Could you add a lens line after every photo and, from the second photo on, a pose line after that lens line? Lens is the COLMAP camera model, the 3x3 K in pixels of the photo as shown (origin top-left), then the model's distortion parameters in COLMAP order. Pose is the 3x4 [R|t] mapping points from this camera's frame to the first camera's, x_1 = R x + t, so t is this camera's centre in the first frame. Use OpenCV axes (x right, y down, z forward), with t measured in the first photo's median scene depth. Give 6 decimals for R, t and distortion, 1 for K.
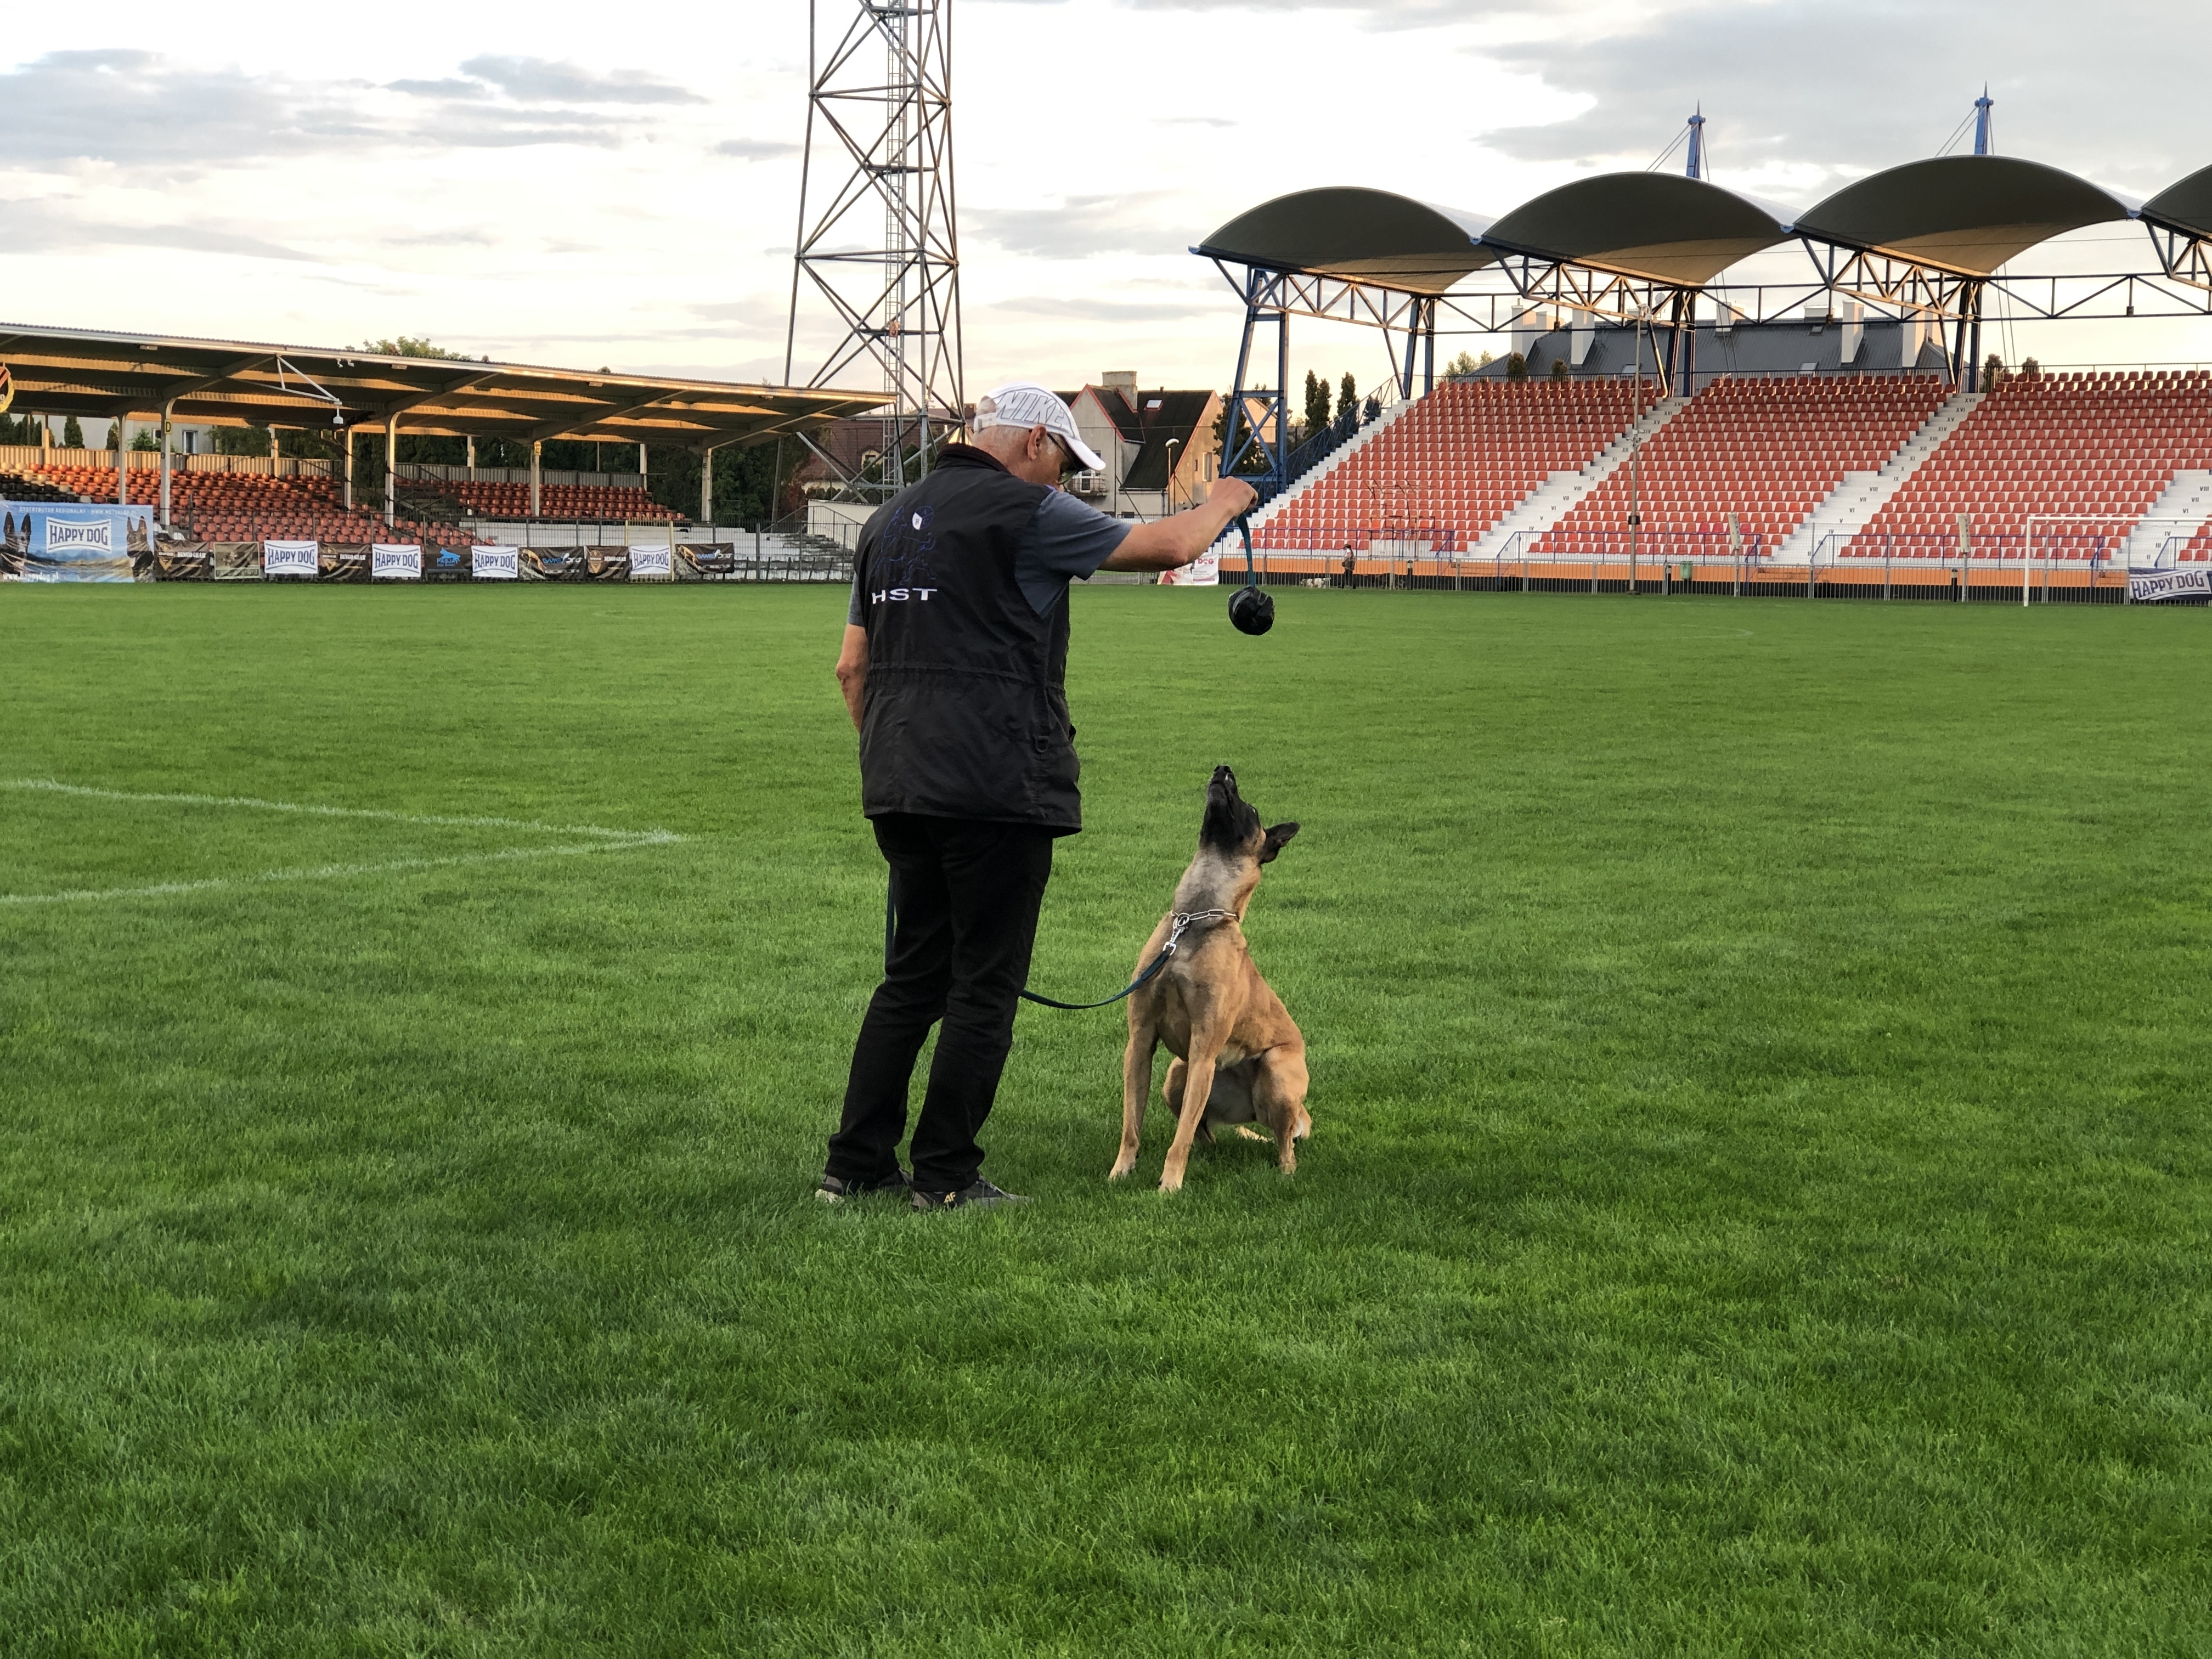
lens RADIAL K [[3763.6, 0, 1120.1], [0, 3763.6, 847.1], [0, 0, 1]] dist [0.063492, 0.000000]
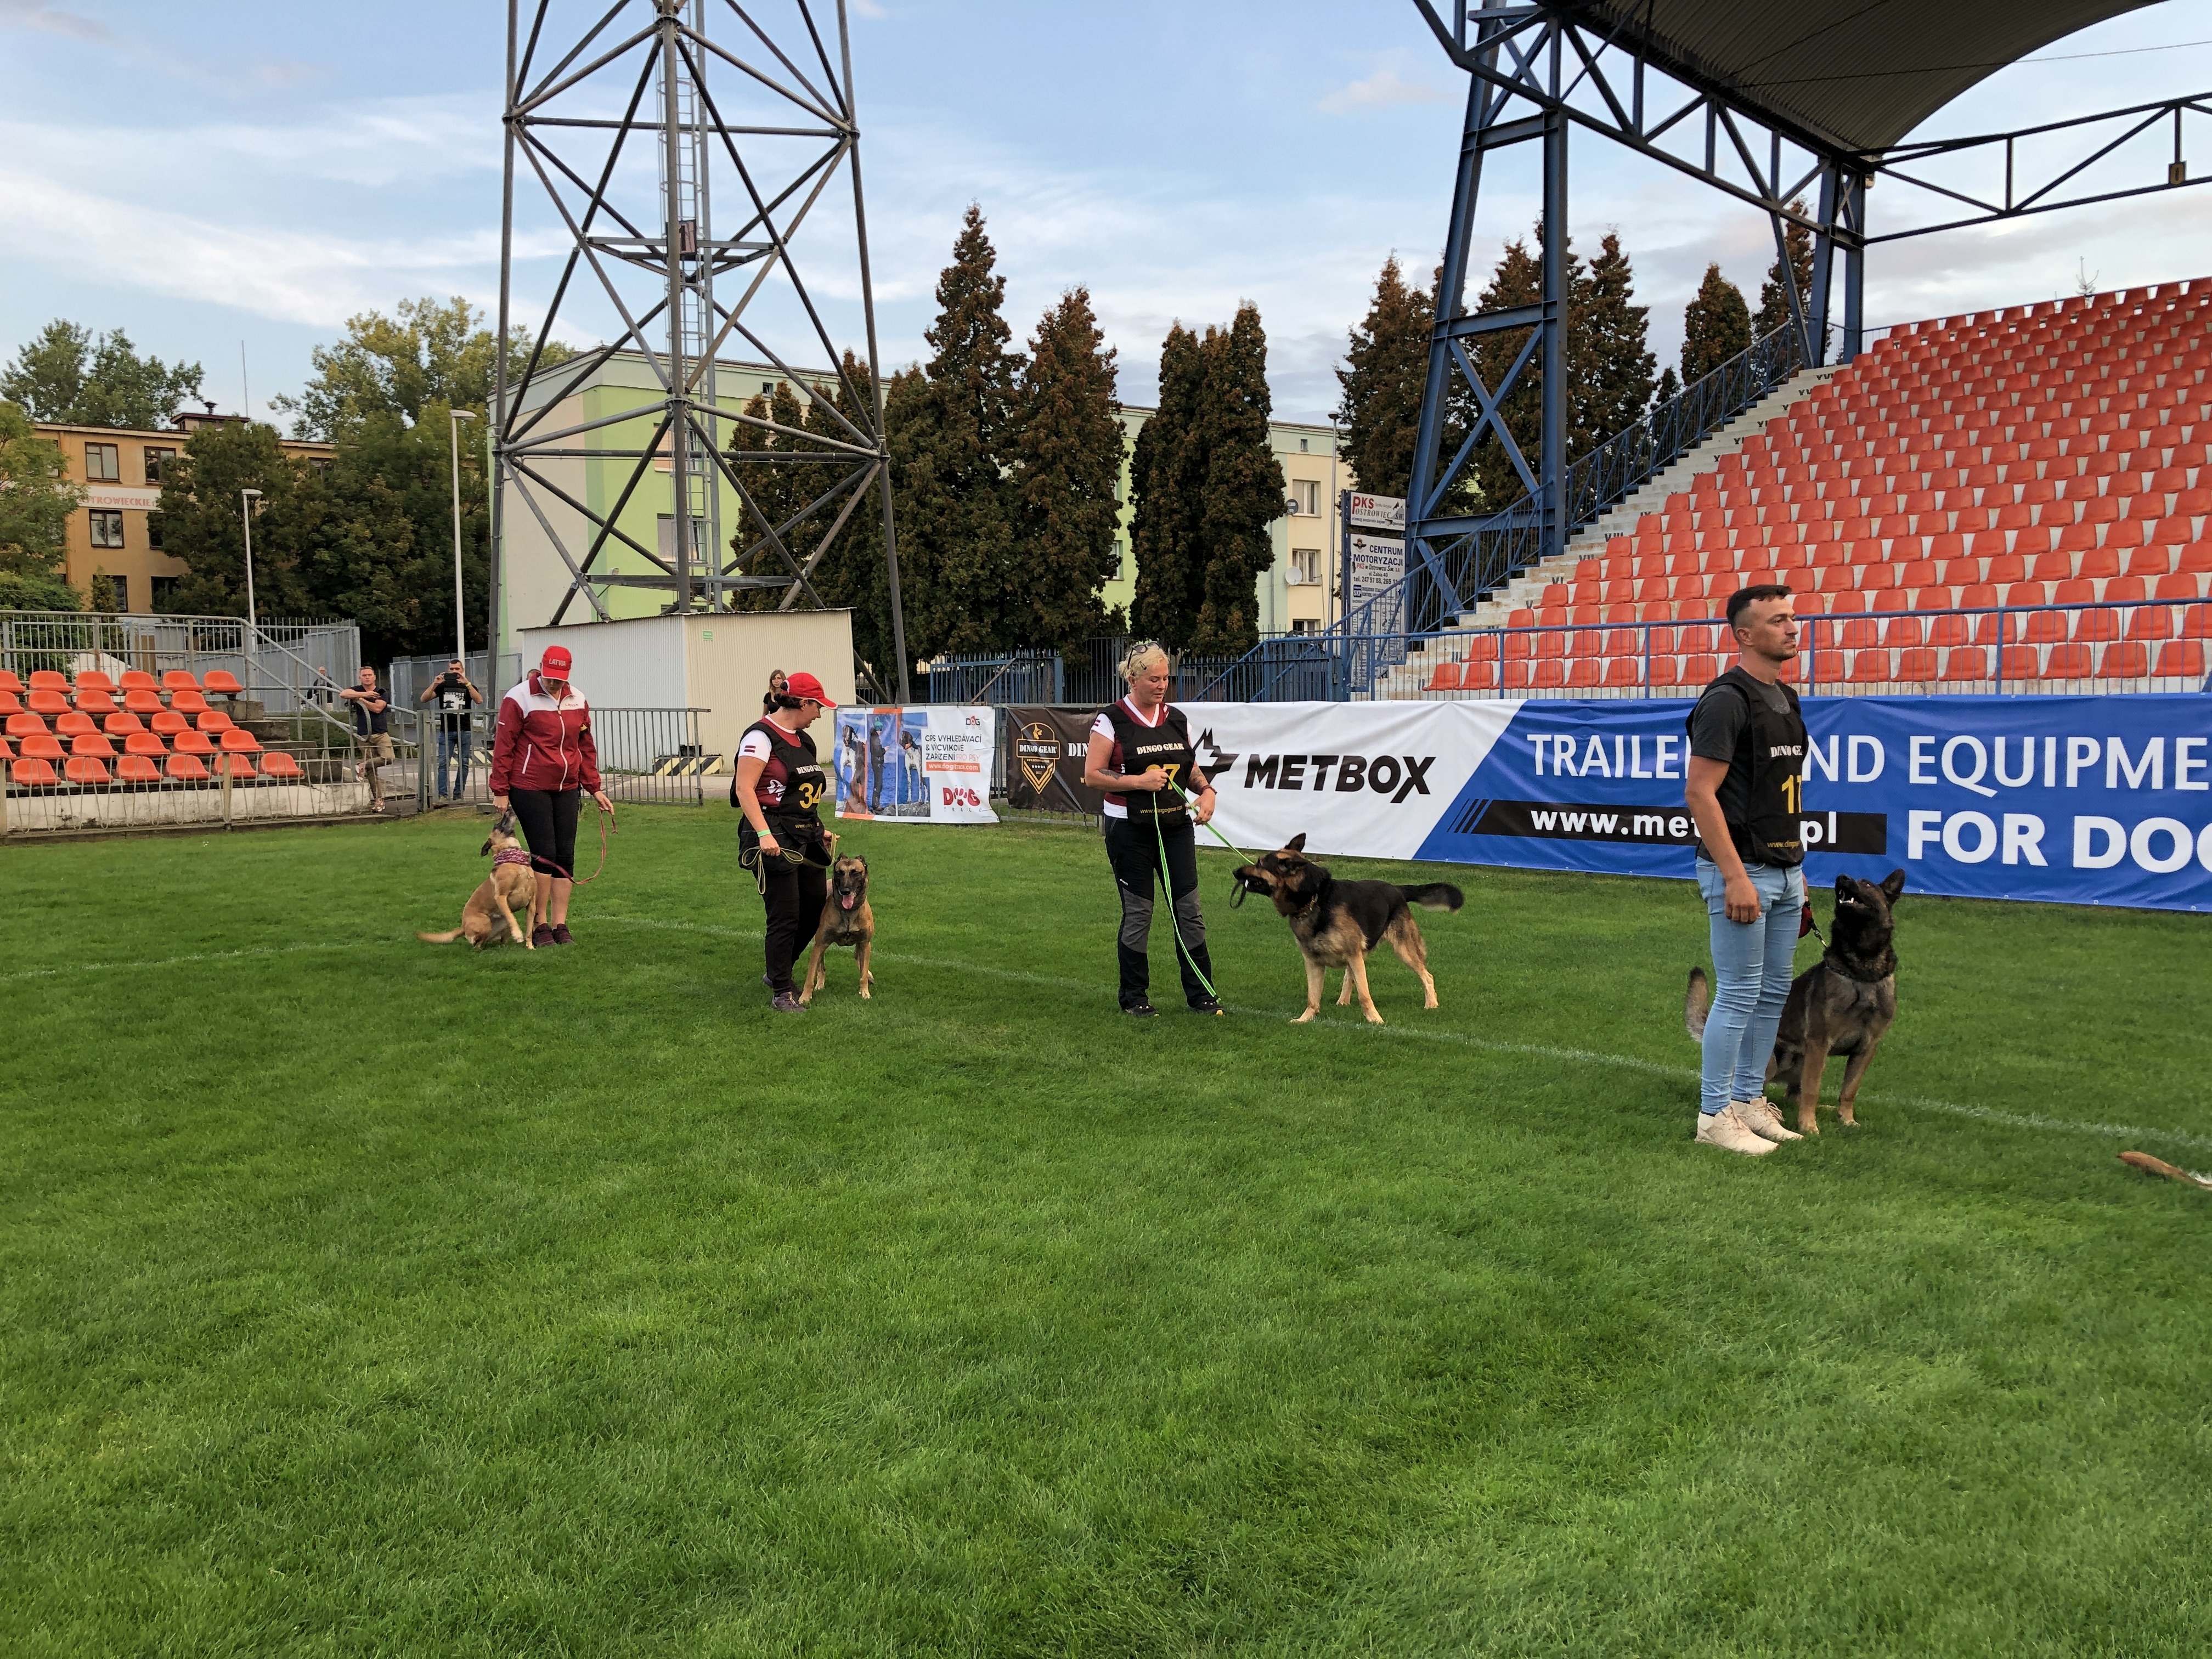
lens RADIAL K [[1793.5, 0, 1090.6], [0, 1793.5, 822.9], [0, 0, 1]] dist [0.032967, -0.025724]
pose [[0.978413, -0.015606, -0.206069, 0.033040], [0.015391, 0.999878, -0.002651, -0.063979], [0.206085, -0.000578, 0.978534, 0.793636]]
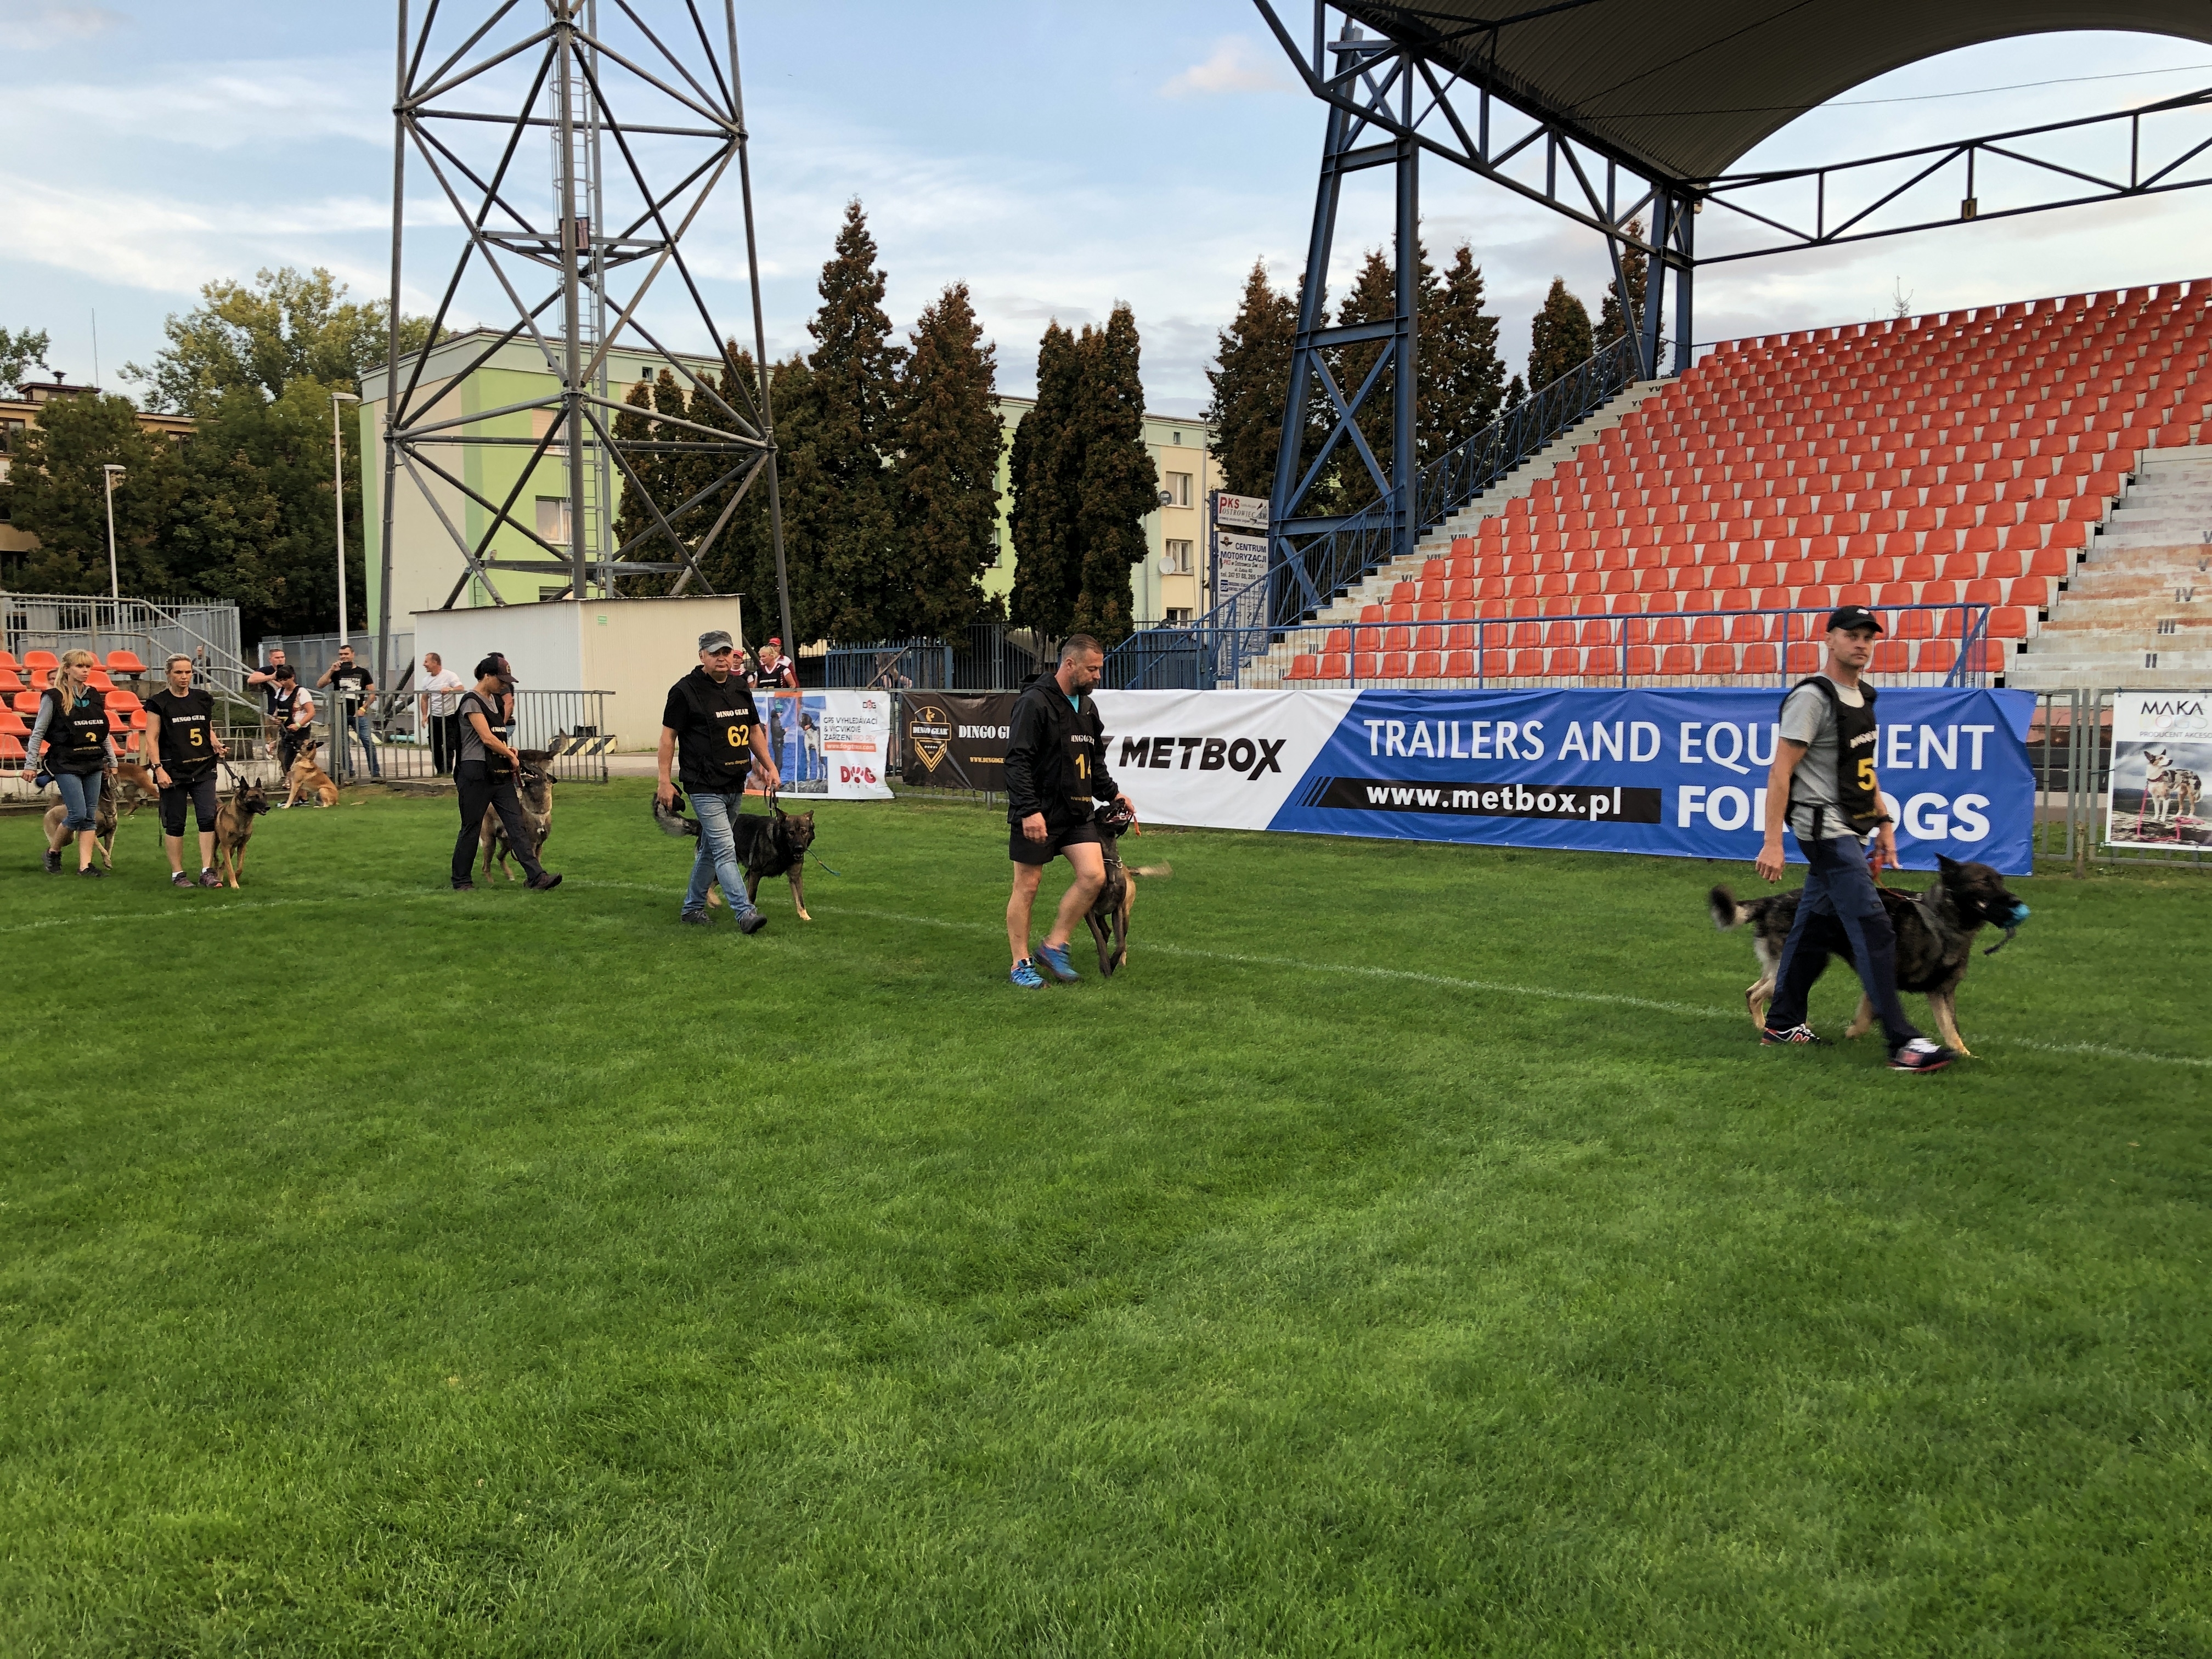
lens RADIAL K [[1793.5, 0, 1103.9], [0, 1793.5, 824.6], [0, 0, 1]] dist [0.032967, -0.025724]
pose [[0.991427, -0.012858, -0.130030, 0.034509], [0.014006, 0.999871, 0.007915, -0.063292], [0.129912, -0.009668, 0.991478, 0.781946]]
